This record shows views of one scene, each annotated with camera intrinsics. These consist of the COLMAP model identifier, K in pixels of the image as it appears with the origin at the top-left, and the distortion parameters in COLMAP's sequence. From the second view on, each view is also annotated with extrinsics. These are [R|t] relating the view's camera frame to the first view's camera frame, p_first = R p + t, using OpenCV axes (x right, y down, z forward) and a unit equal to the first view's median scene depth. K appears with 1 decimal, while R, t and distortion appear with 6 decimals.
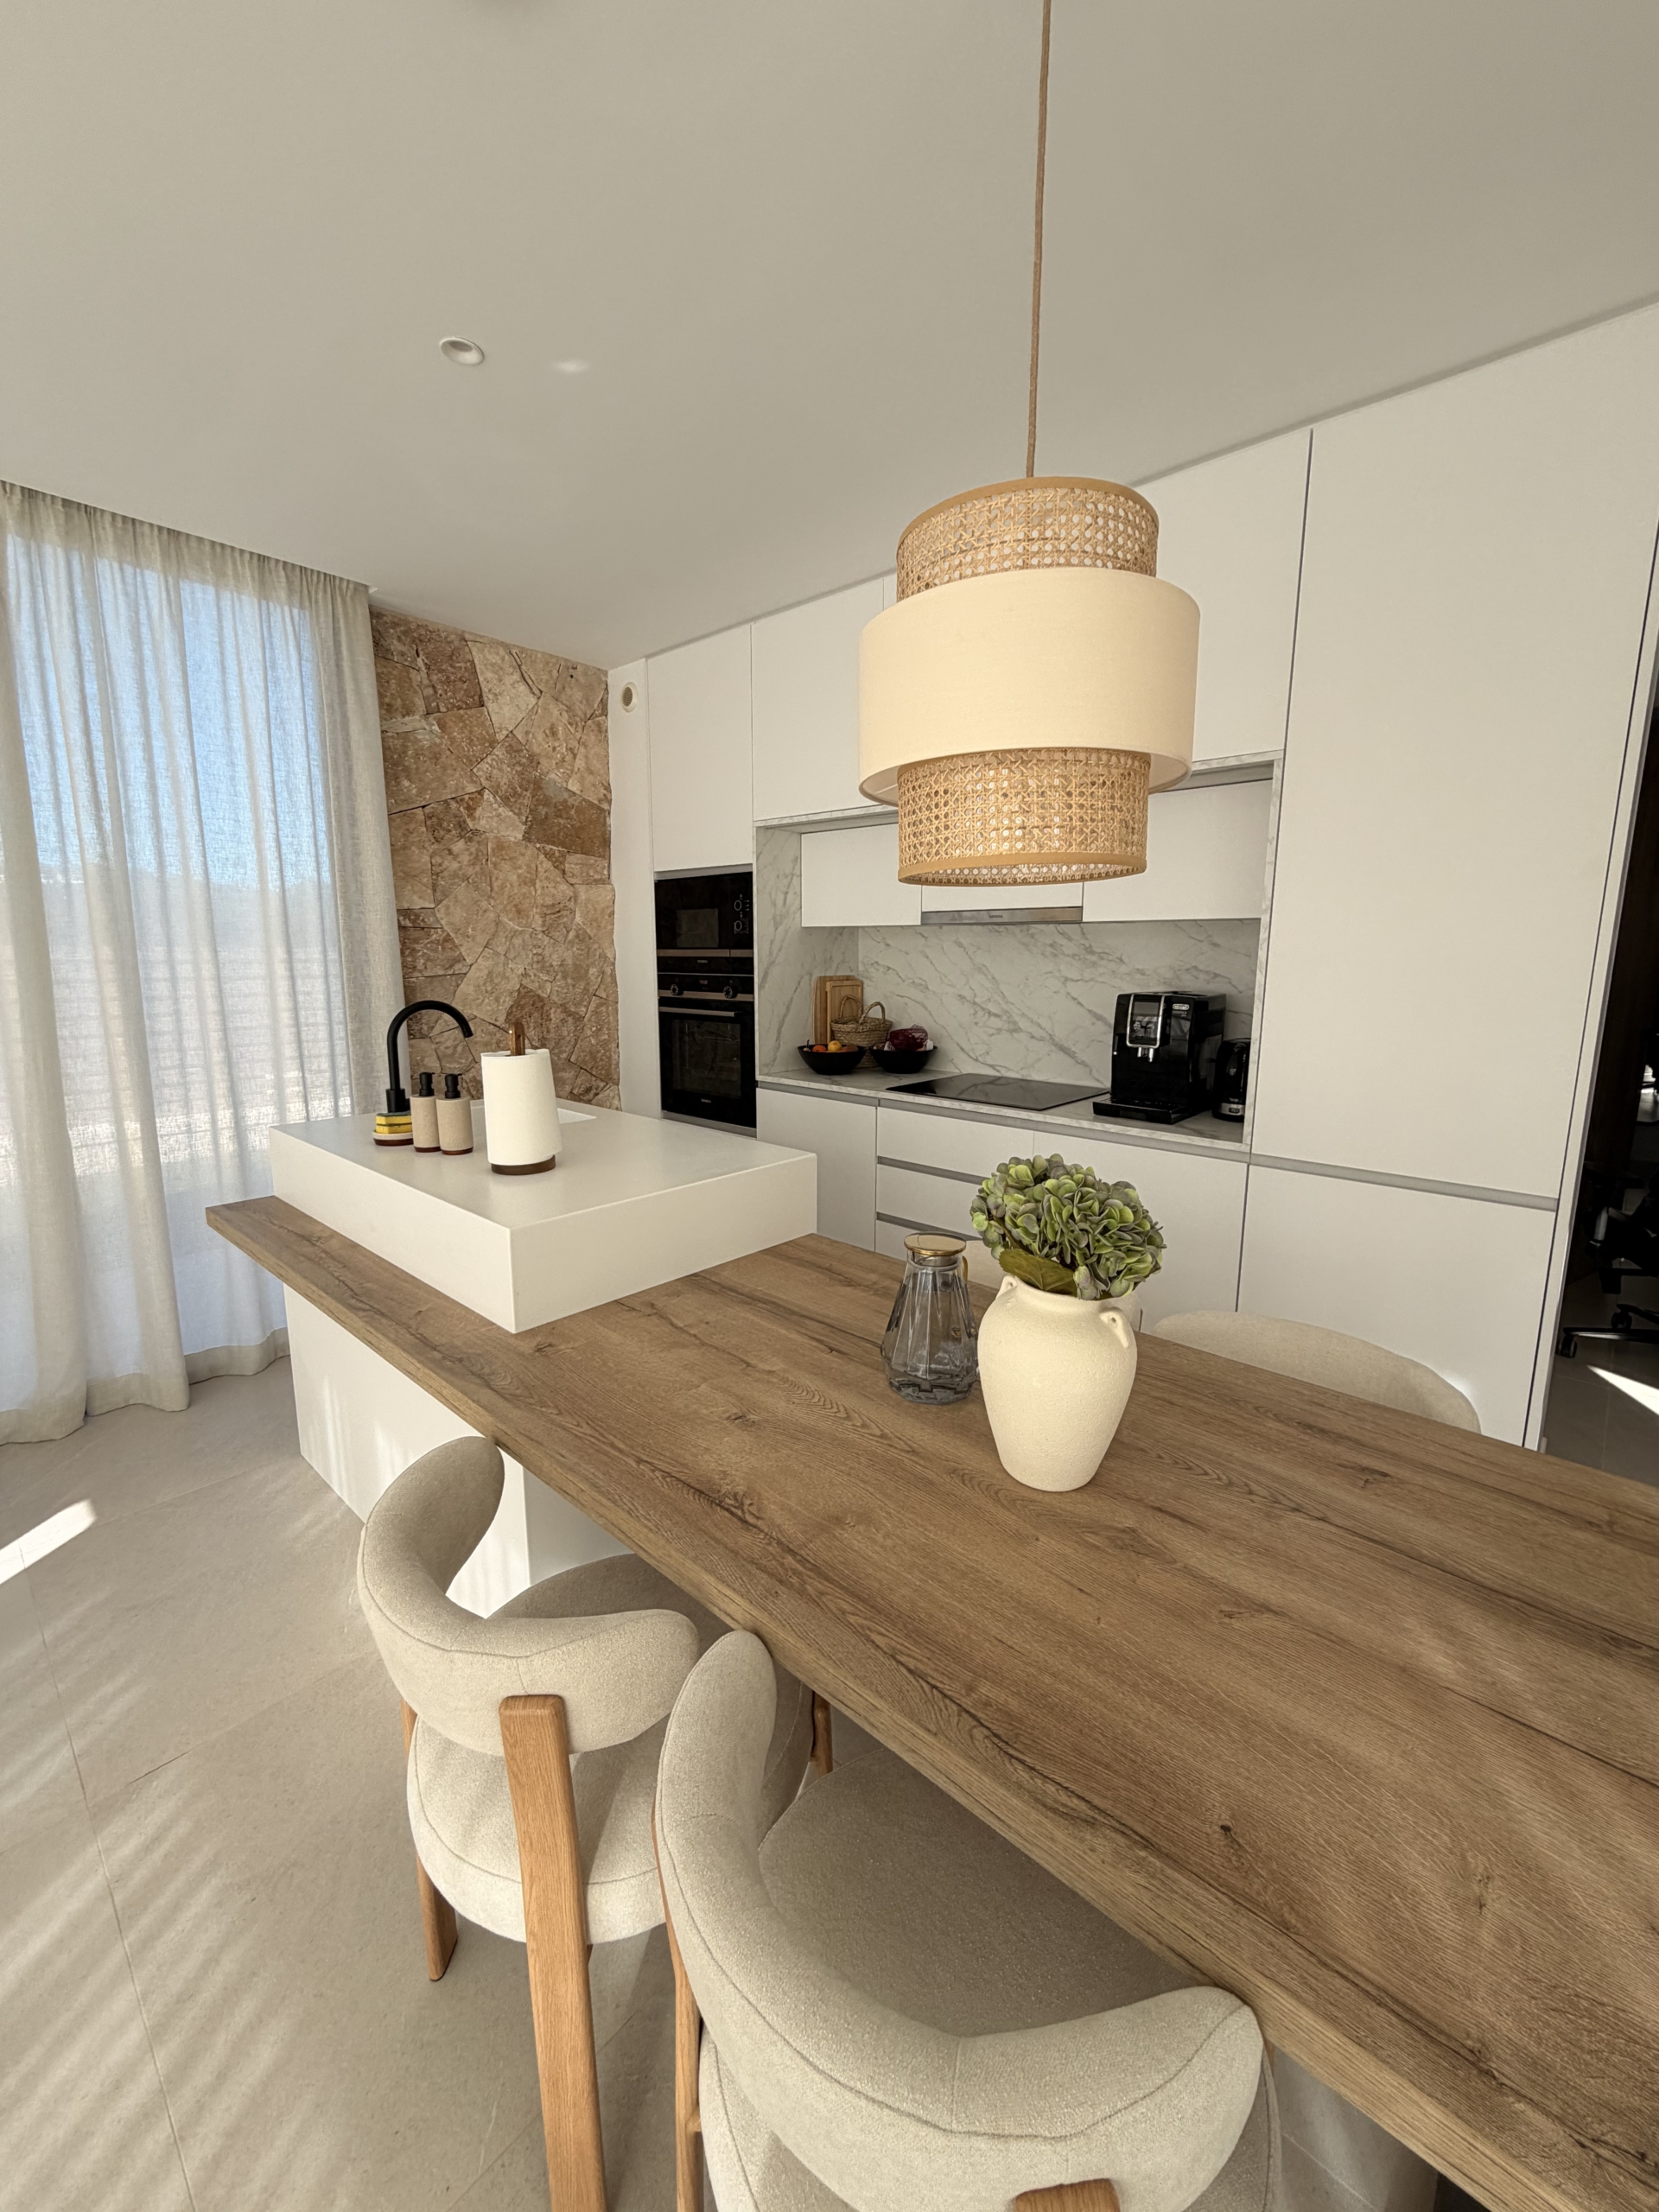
lens RADIAL K [[880.0, 0, 828.4], [0, 880.0, 1099.8], [0, 0, 1]] dist [0.002389, 0.000122]
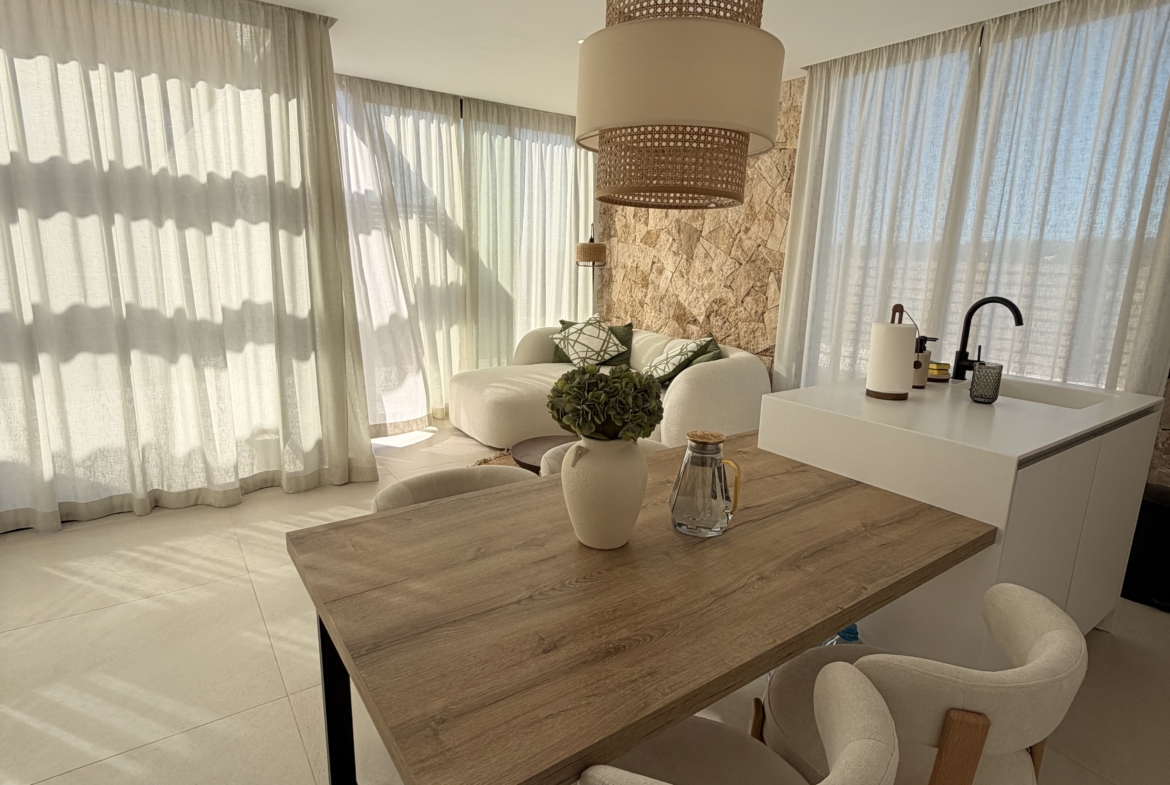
lens RADIAL K [[616.6, 0, 584.7], [0, 616.6, 390.1], [0, 0, 1]] dist [0.003213, 0.000211]
pose [[-0.221006, 0.198623, -0.954832, 1.063666], [-0.188284, 0.951934, 0.241601, -0.126331], [0.956925, 0.233175, -0.172986, 0.850808]]
